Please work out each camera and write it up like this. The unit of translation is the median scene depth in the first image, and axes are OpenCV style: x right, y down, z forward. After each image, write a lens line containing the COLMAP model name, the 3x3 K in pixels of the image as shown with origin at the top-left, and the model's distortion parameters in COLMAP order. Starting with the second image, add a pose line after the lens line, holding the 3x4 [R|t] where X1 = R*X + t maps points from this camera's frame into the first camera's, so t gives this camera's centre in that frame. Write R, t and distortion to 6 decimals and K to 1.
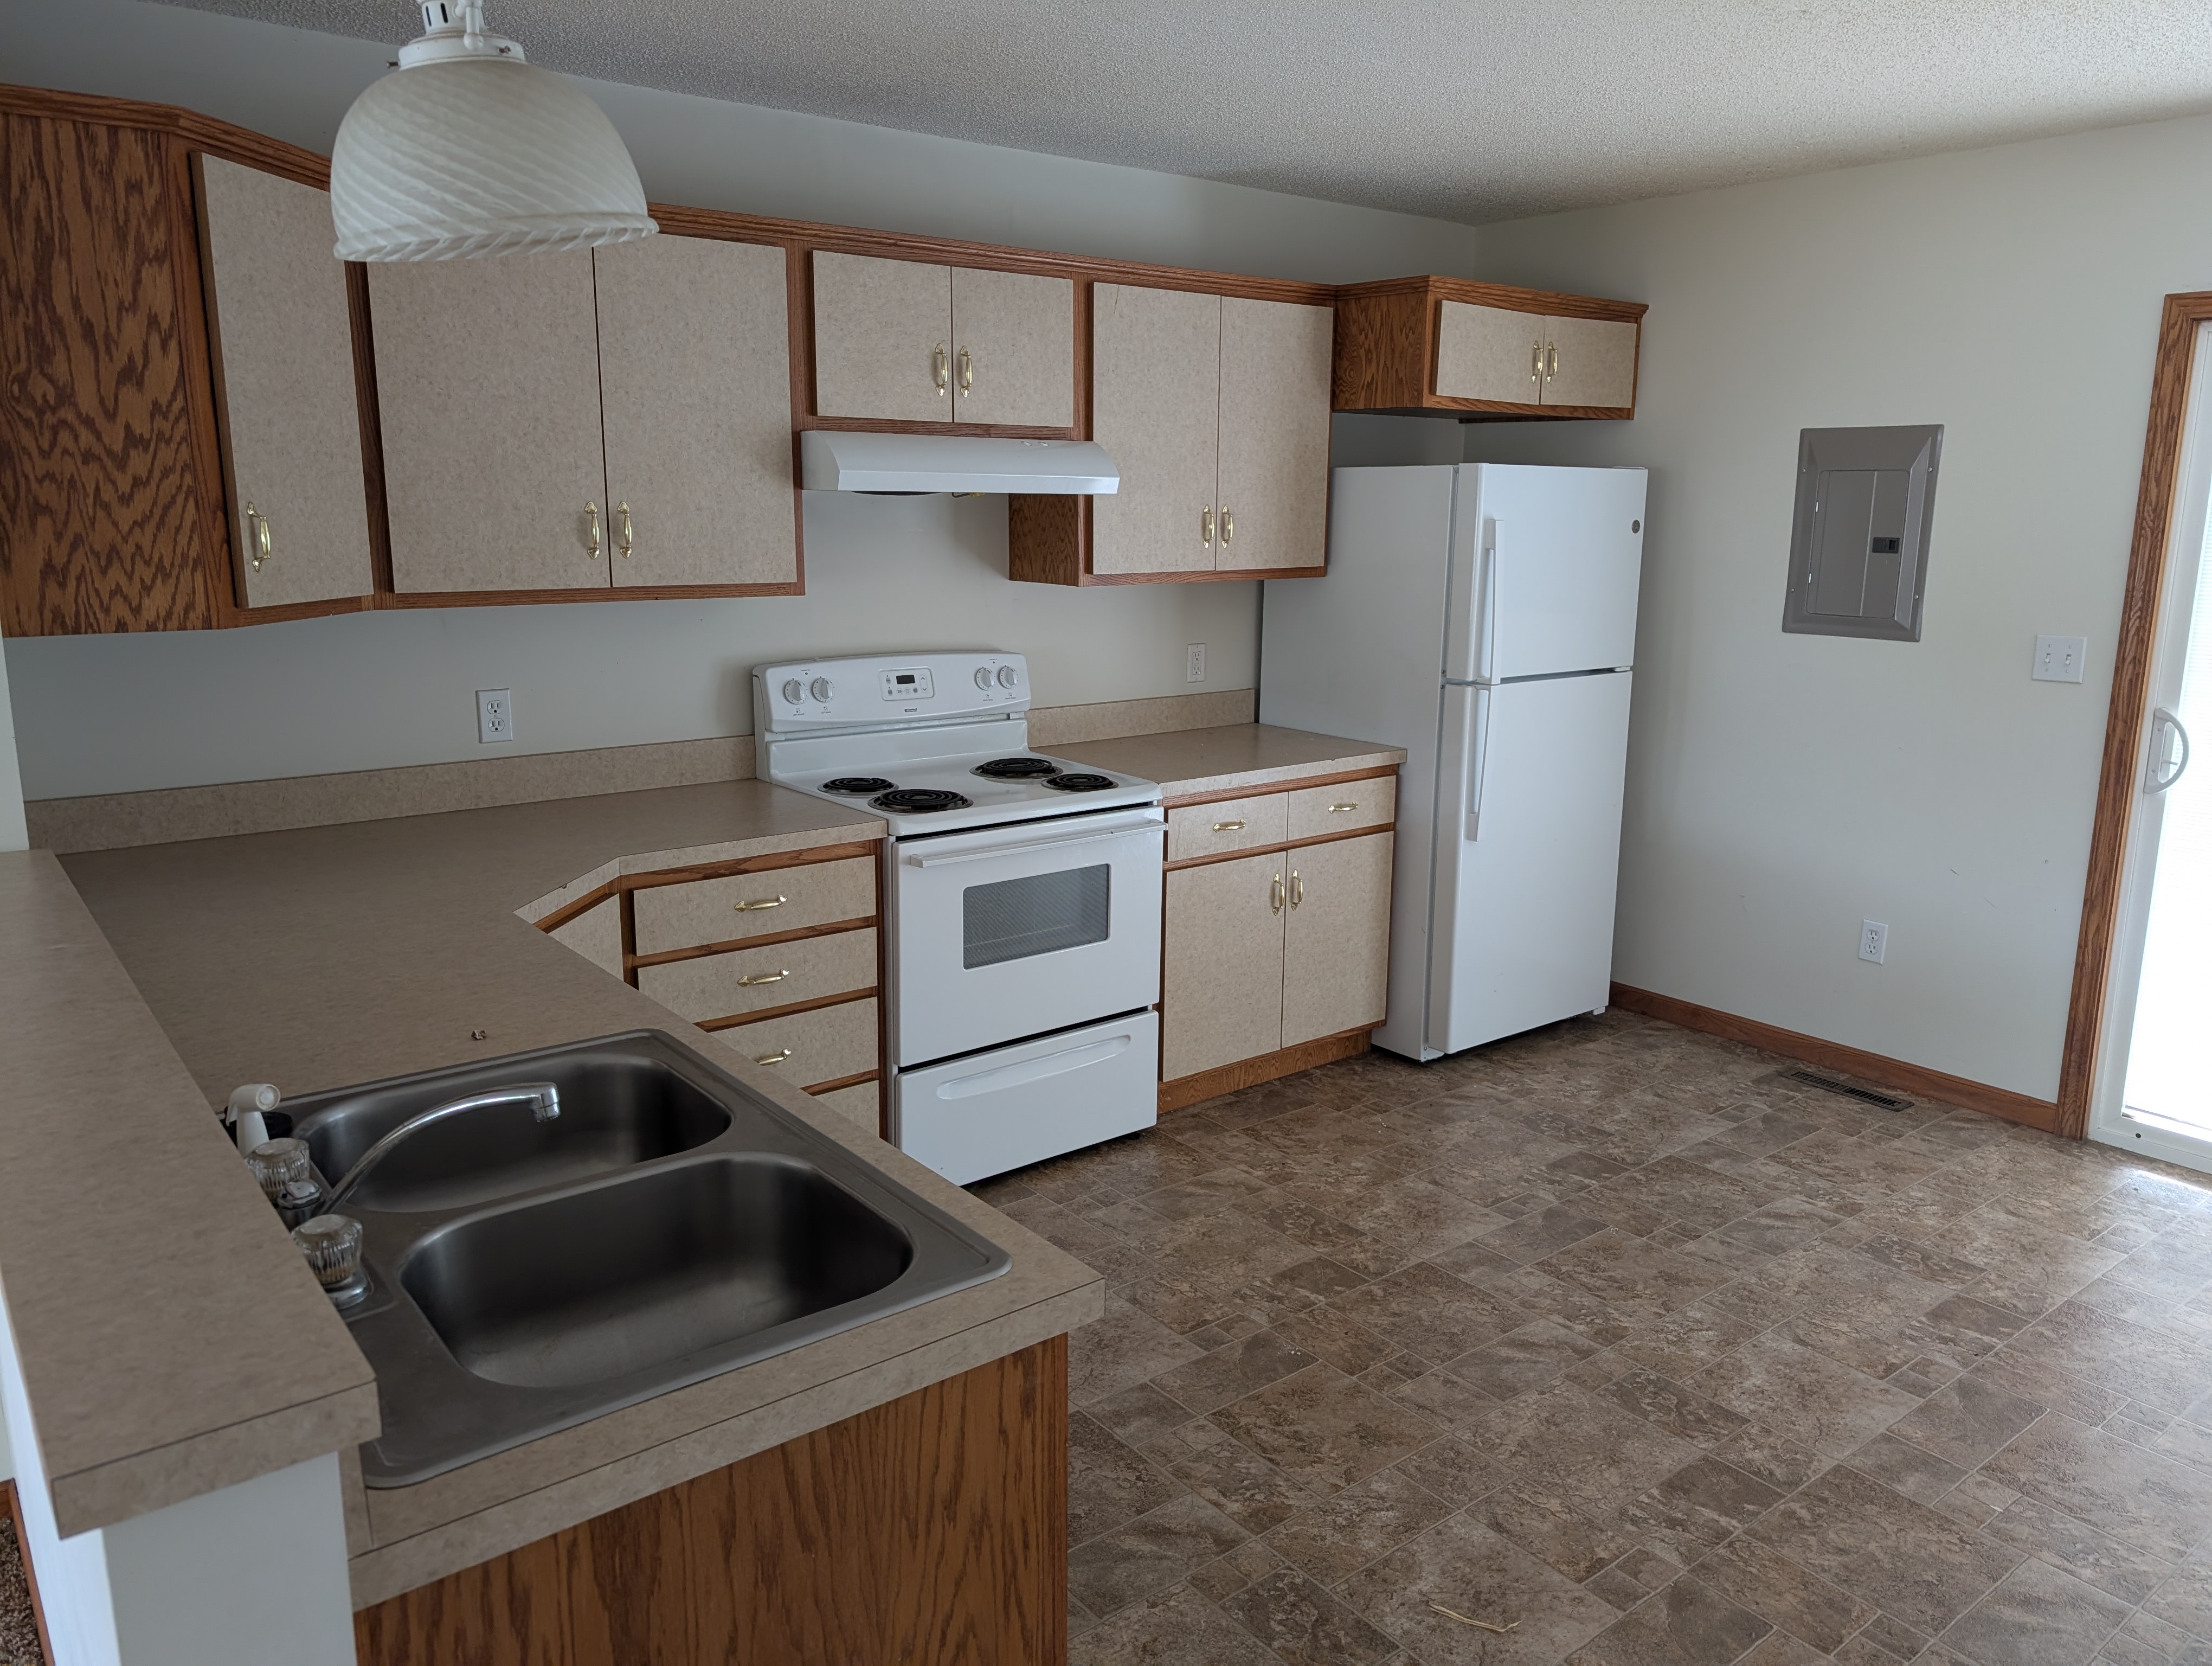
lens RADIAL K [[1590.9, 0, 1187.4], [0, 1590.9, 830.9], [0, 0, 1]] dist [0.020936, -0.028354]
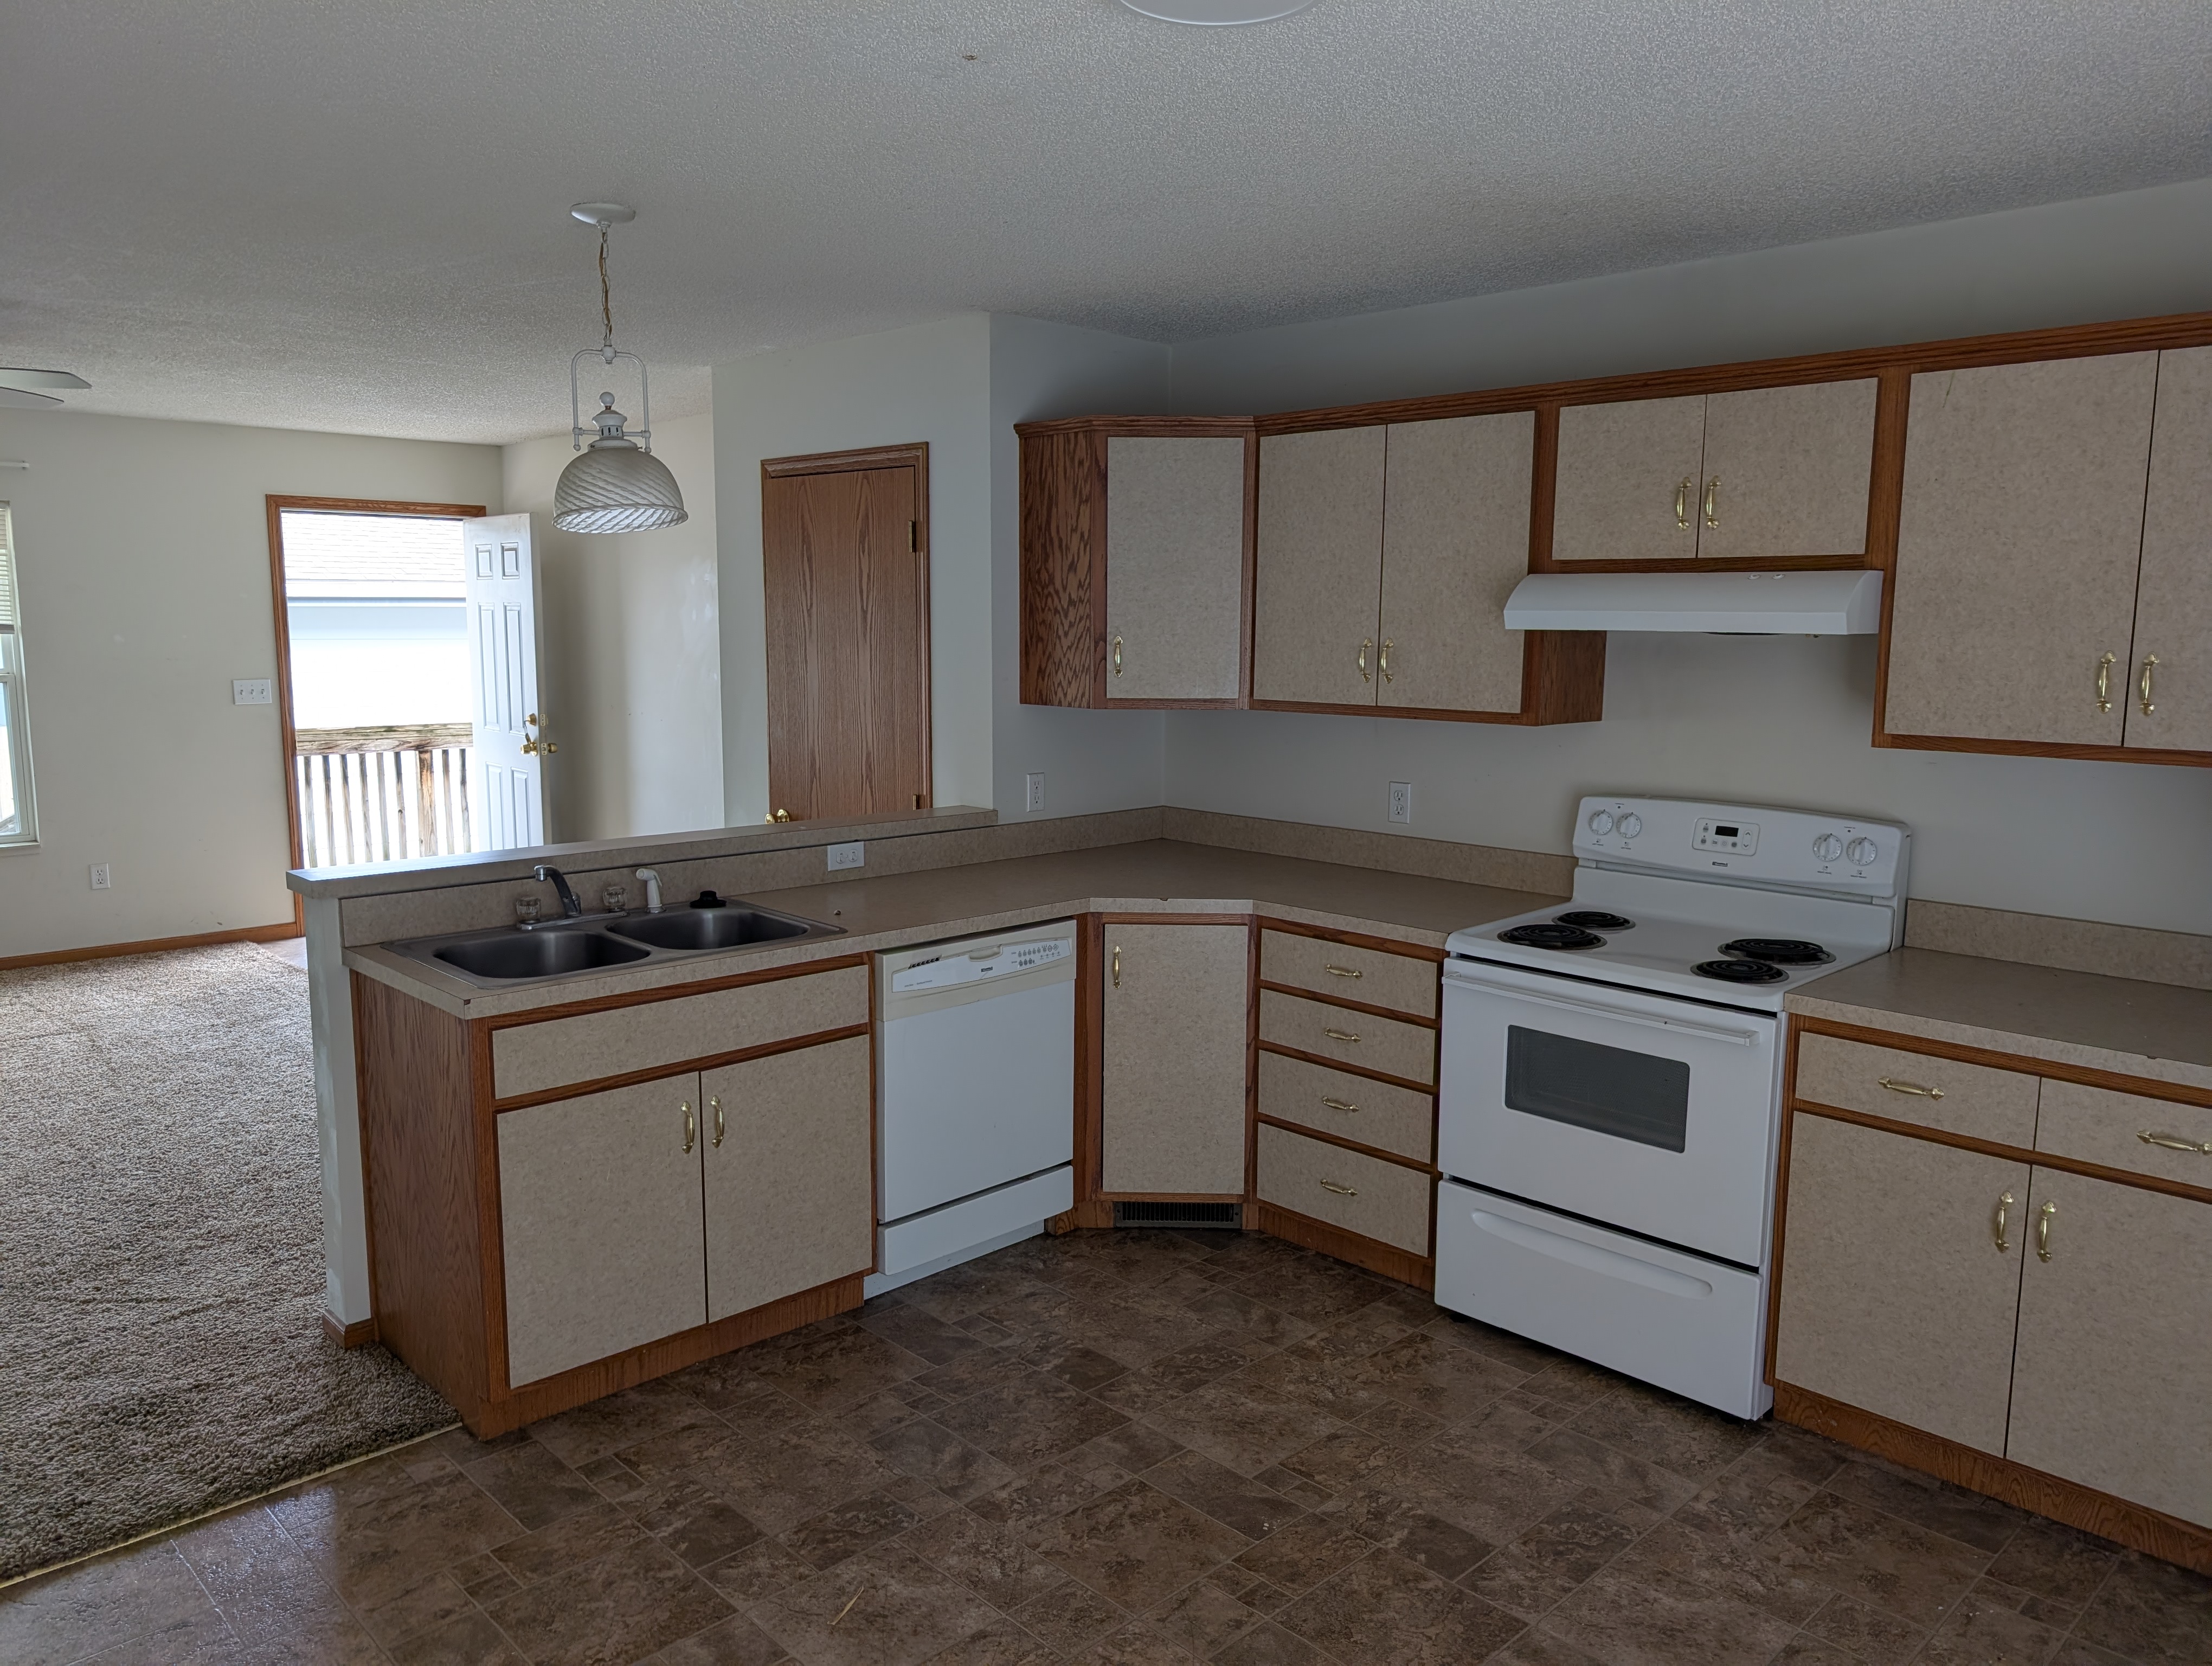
lens RADIAL K [[1590.9, 0, 1108.9], [0, 1590.9, 841.3], [0, 0, 1]] dist [0.020936, -0.028354]
pose [[0.075100, 0.125316, -0.989270, 0.819582], [-0.215833, 0.970598, 0.106566, -0.127818], [0.973538, 0.205514, 0.099939, 0.642803]]
